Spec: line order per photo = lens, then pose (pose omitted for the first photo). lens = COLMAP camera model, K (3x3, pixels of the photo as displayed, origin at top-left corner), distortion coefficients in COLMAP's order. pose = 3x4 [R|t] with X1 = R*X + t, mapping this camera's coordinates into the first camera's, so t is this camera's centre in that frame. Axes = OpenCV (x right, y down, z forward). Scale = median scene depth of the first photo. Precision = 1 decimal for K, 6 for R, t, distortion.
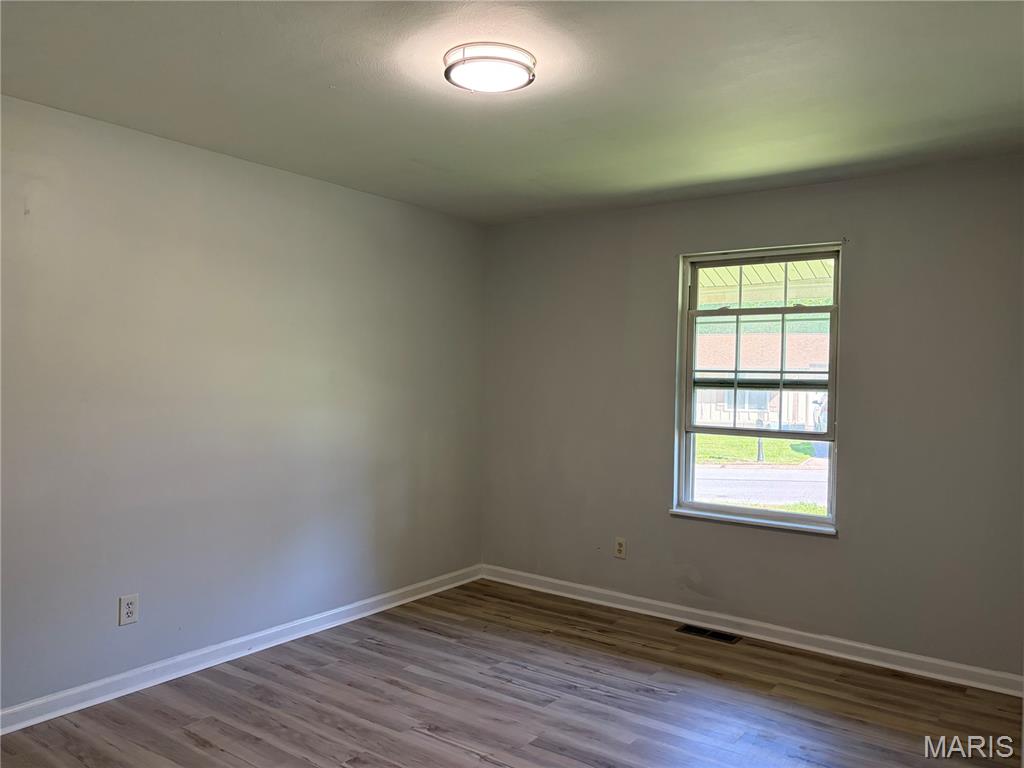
lens RADIAL K [[770.0, 0, 511.9], [0, 770.0, 385.4], [0, 0, 1]] dist [0.032380, -0.029265]
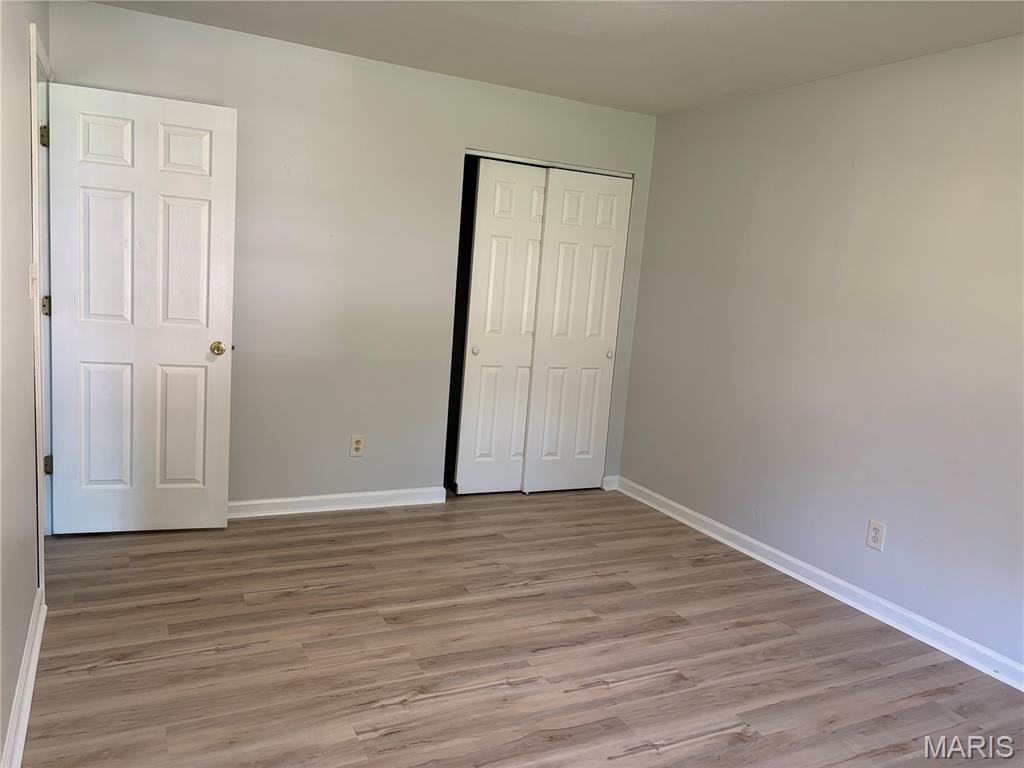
lens RADIAL K [[770.0, 0, 511.3], [0, 770.0, 383.5], [0, 0, 1]] dist [0.032380, -0.029265]
pose [[-0.449544, 0.073224, -0.890252, 0.656000], [-0.101948, 0.985916, 0.132572, 0.003756], [0.887421, 0.150357, -0.435748, 1.034697]]
